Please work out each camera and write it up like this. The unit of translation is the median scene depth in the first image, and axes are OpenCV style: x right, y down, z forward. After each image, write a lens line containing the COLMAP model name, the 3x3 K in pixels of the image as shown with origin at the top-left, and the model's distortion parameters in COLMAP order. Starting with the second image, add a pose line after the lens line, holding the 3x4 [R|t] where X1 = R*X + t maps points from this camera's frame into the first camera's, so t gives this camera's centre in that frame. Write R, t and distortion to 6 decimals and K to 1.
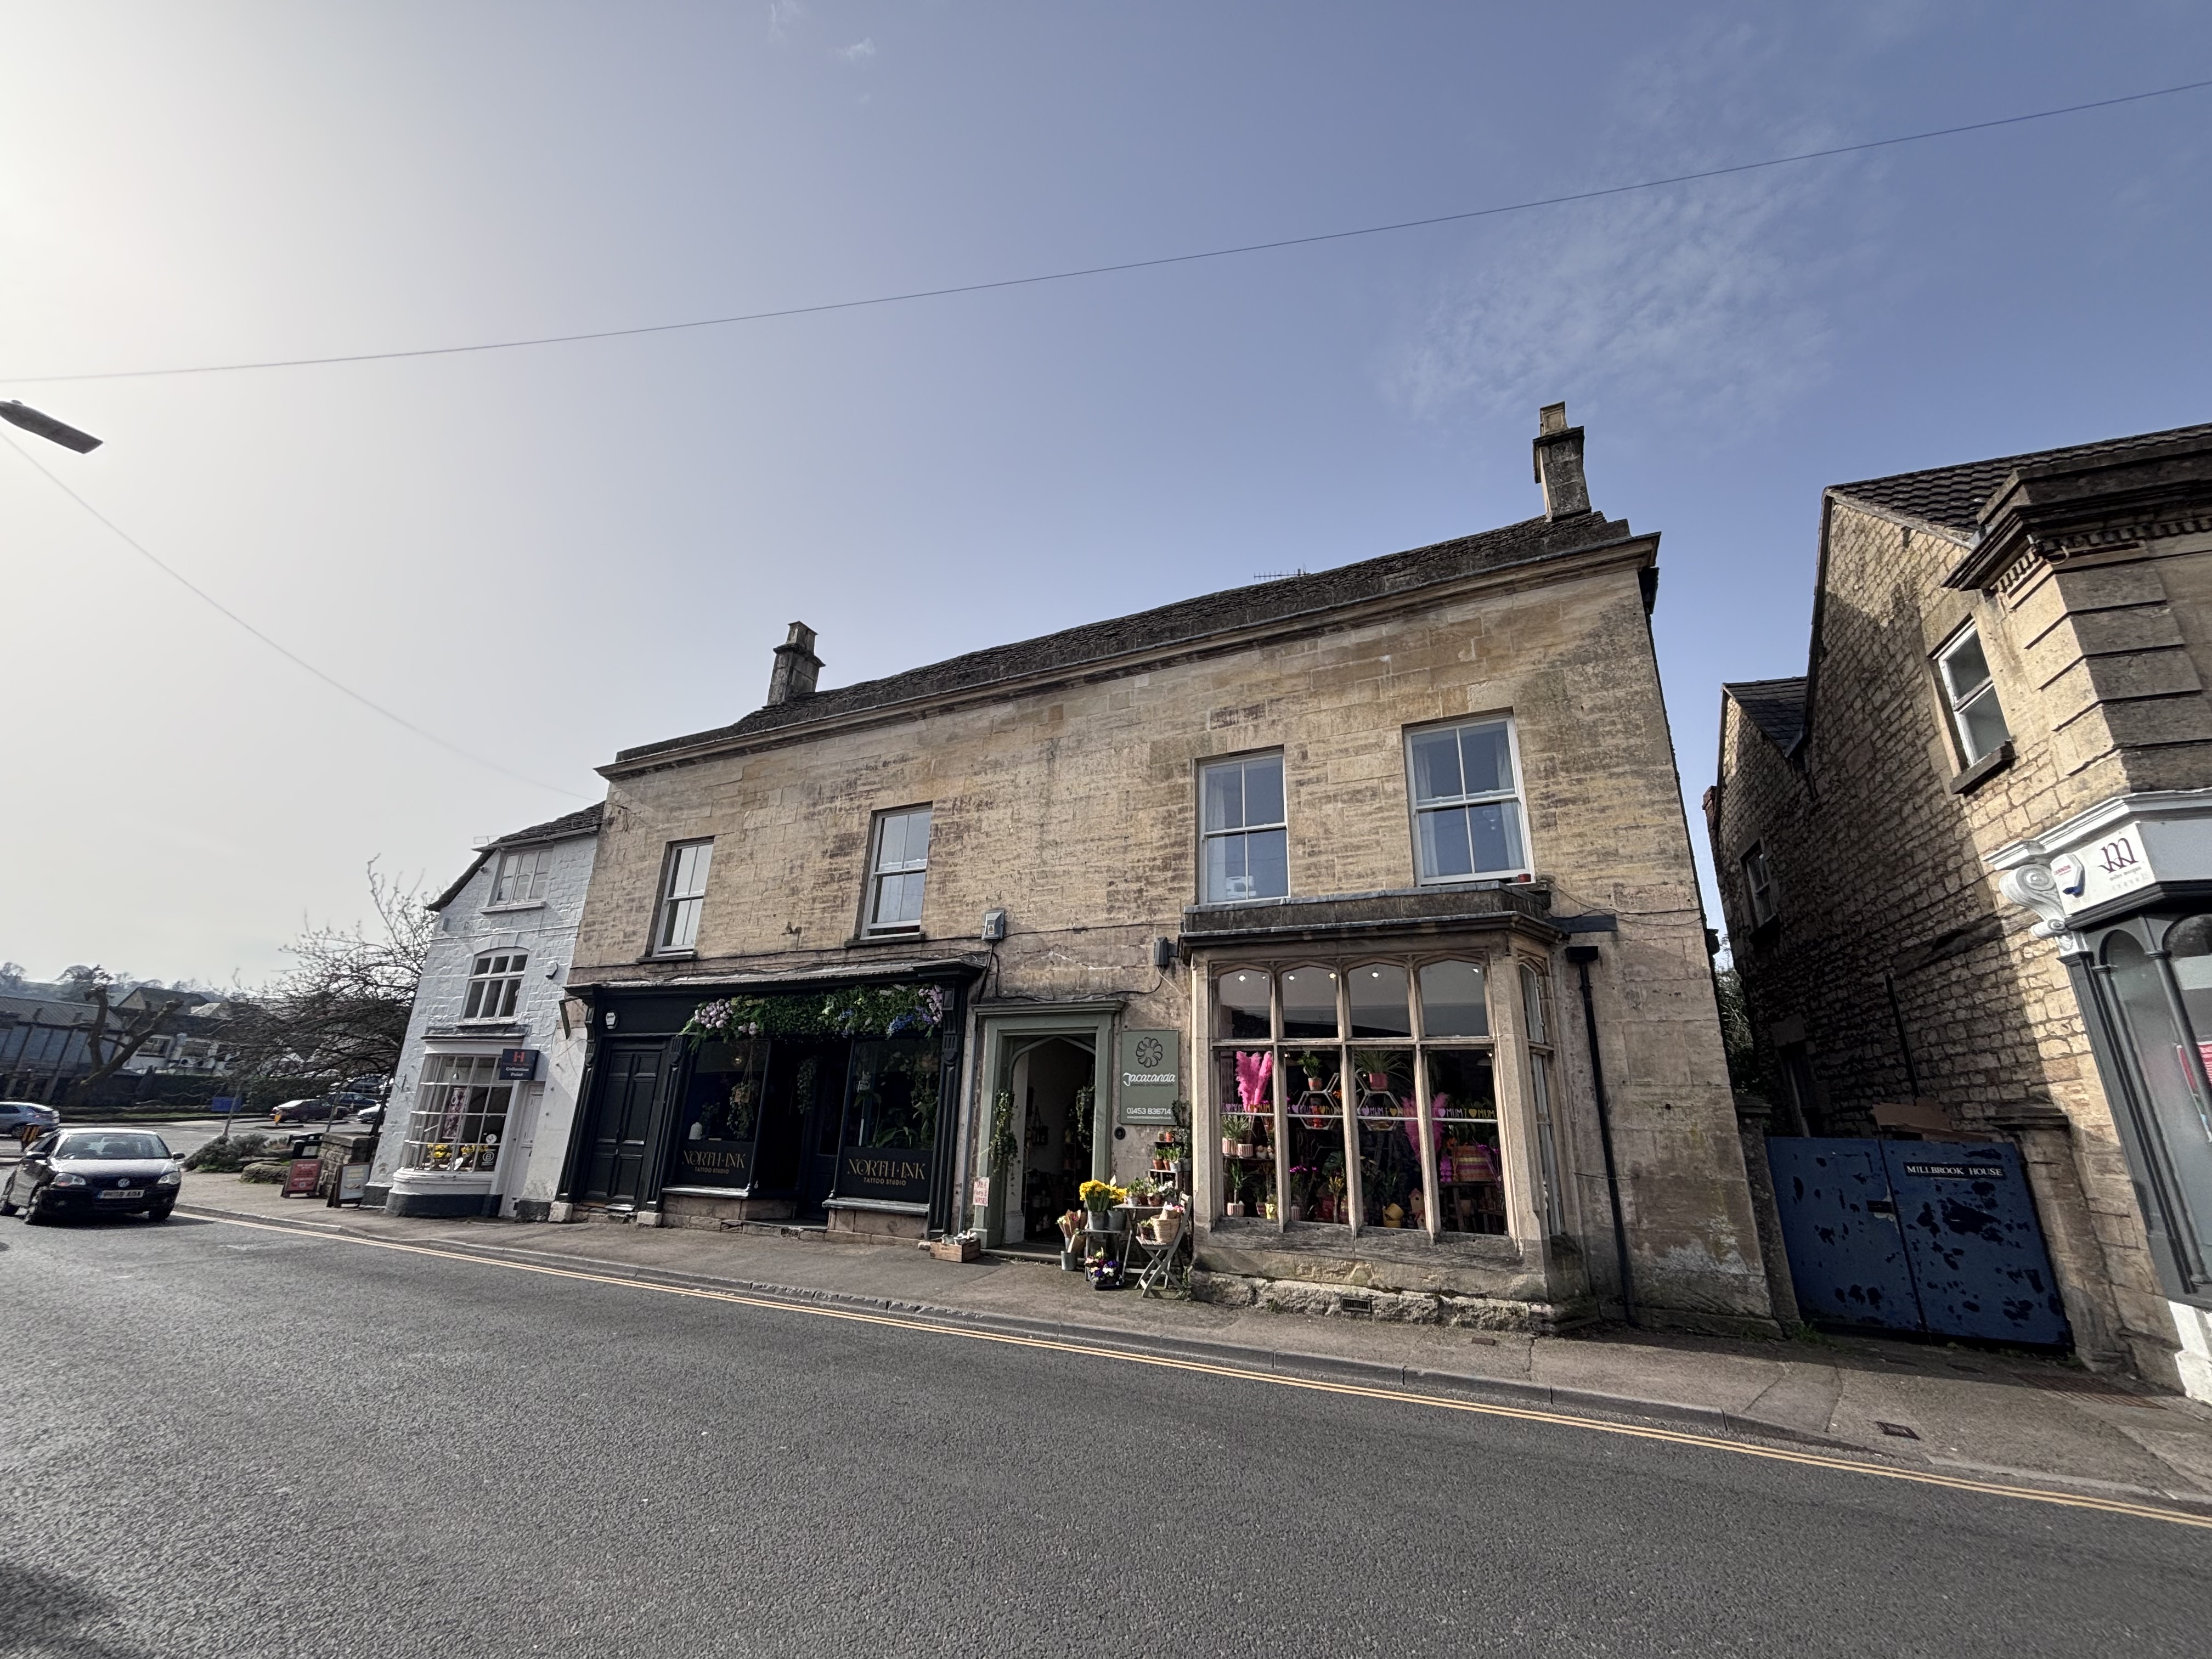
lens RADIAL K [[922.6, 0, 1106.0], [0, 922.6, 829.5], [0, 0, 1]] dist [0.019315, 0.000213]
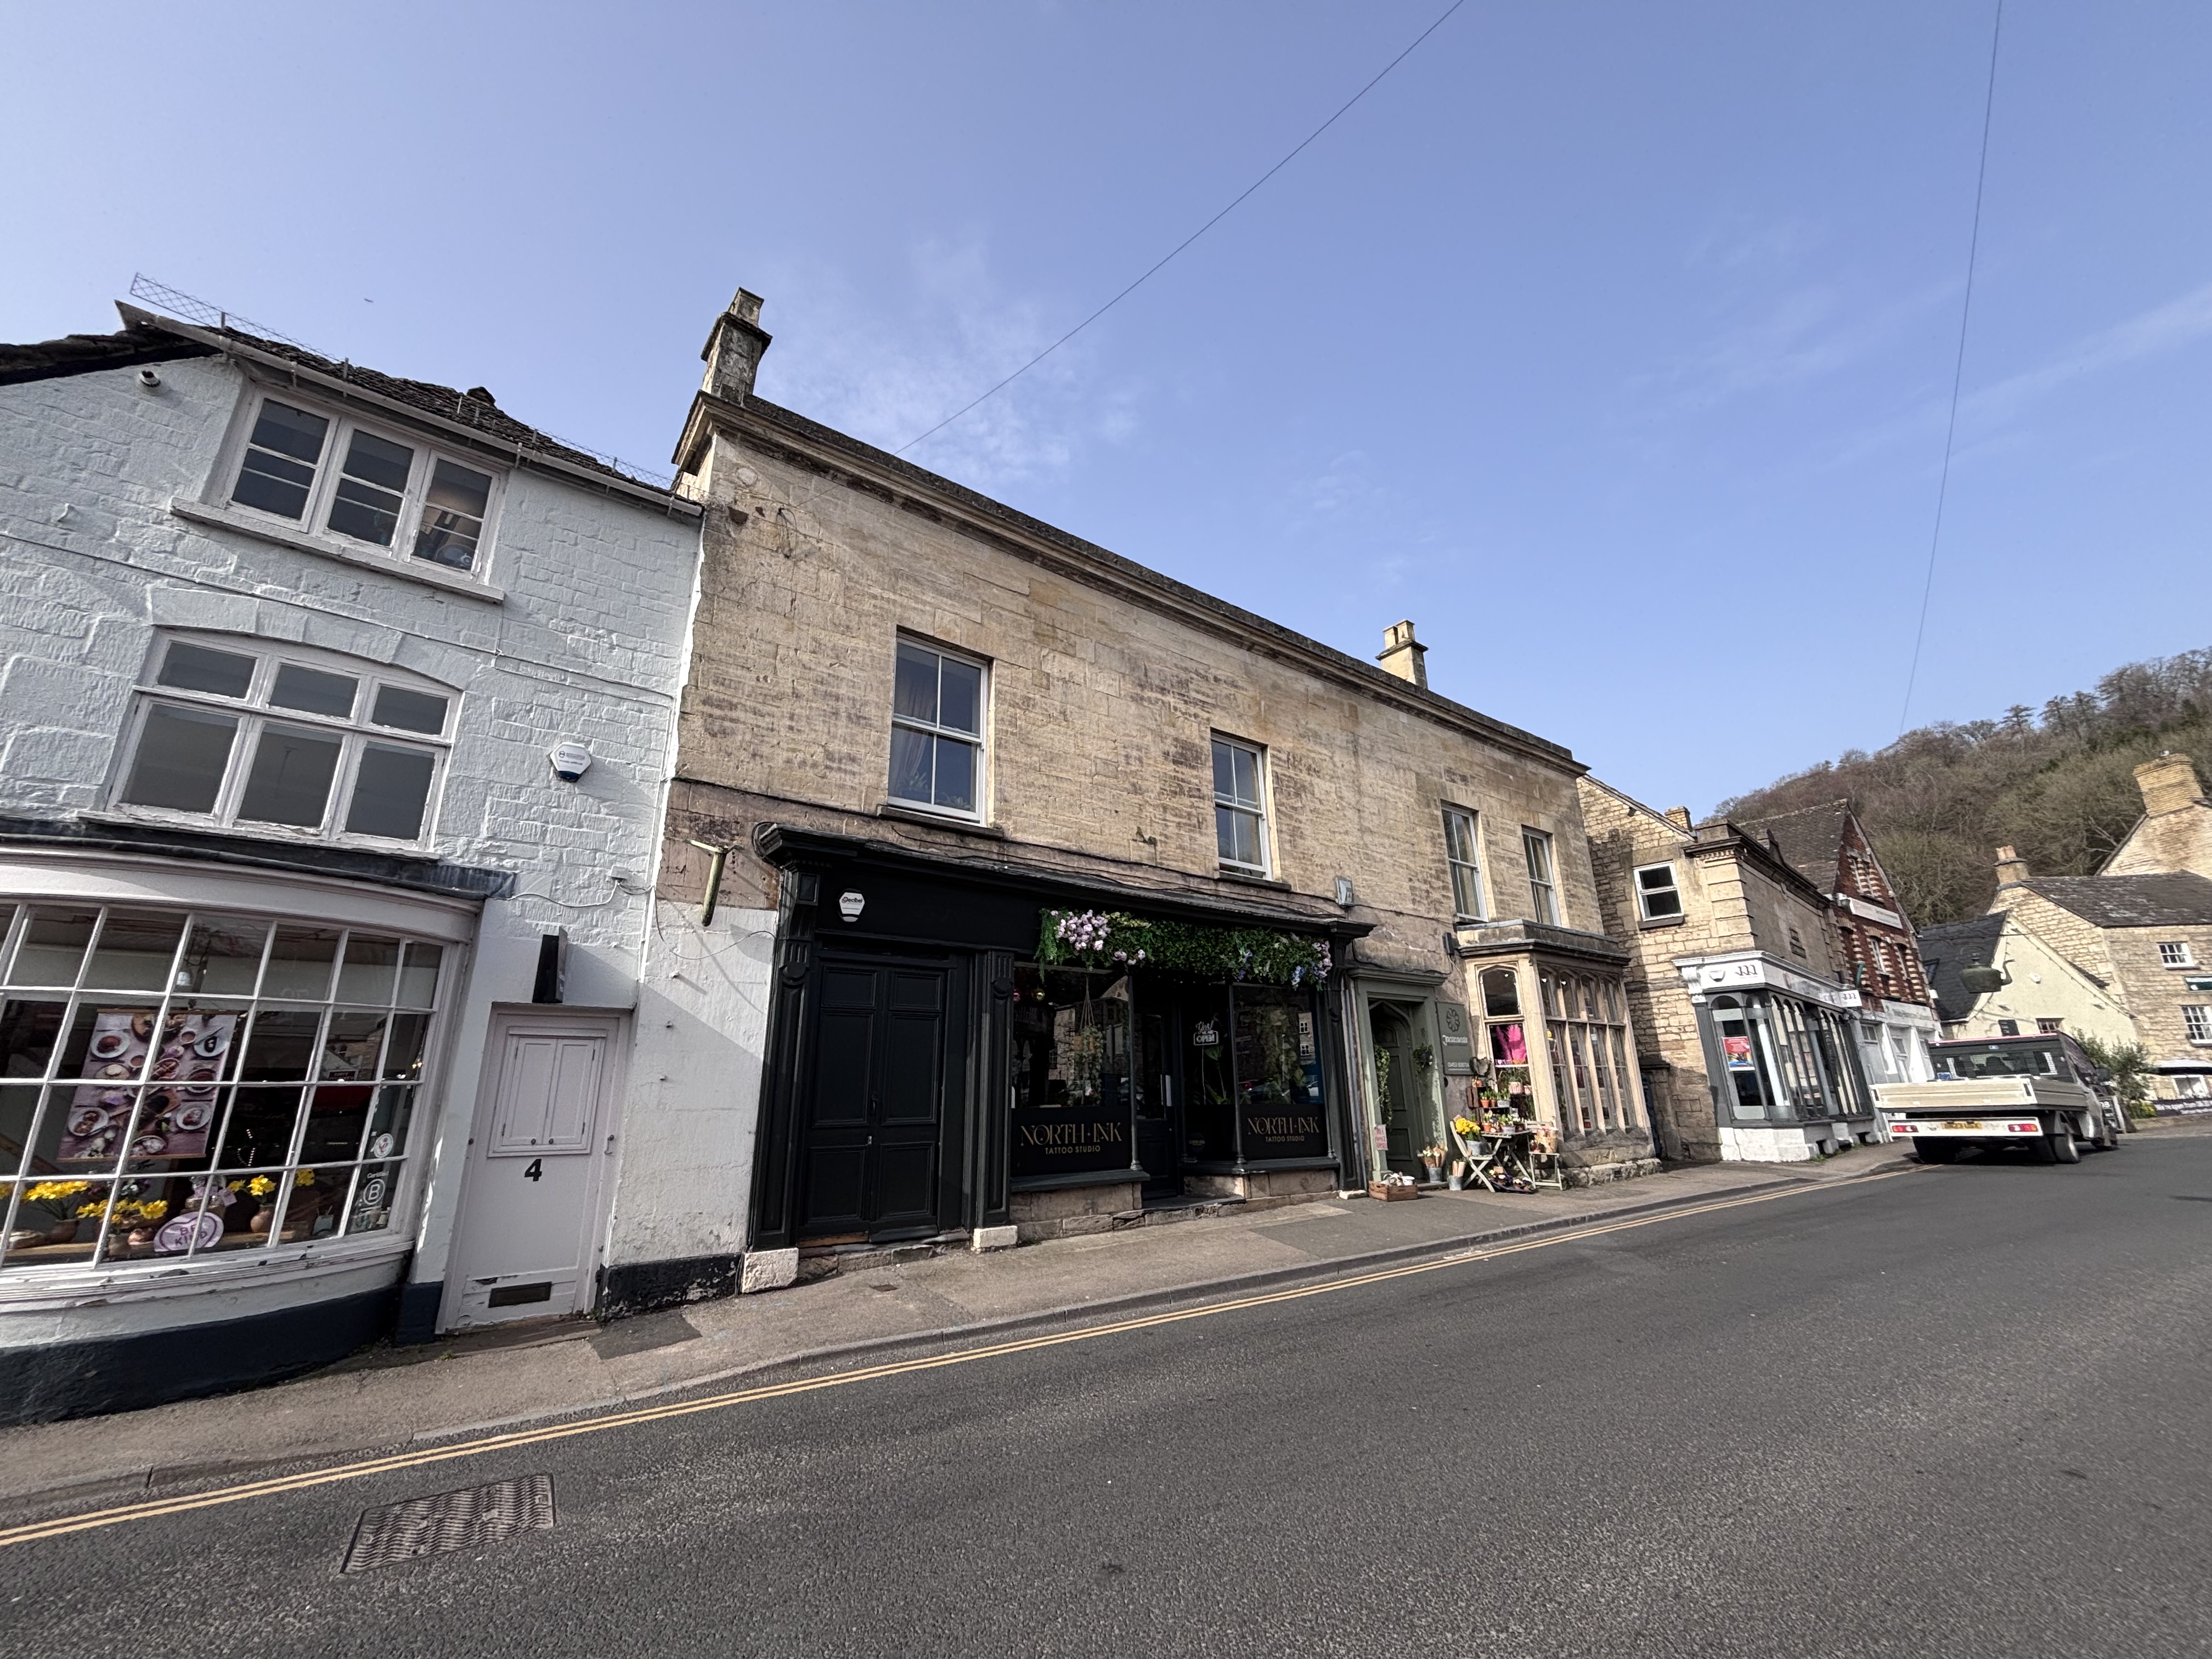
lens RADIAL K [[882.9, 0, 1106.0], [0, 882.9, 829.5], [0, 0, 1]] dist [0.034034, -0.000037]
pose [[0.441059, 0.222291, 0.869513, -1.014920], [-0.259810, 0.958981, -0.113375, 0.195943], [-0.859049, -0.175903, 0.480721, 0.669997]]
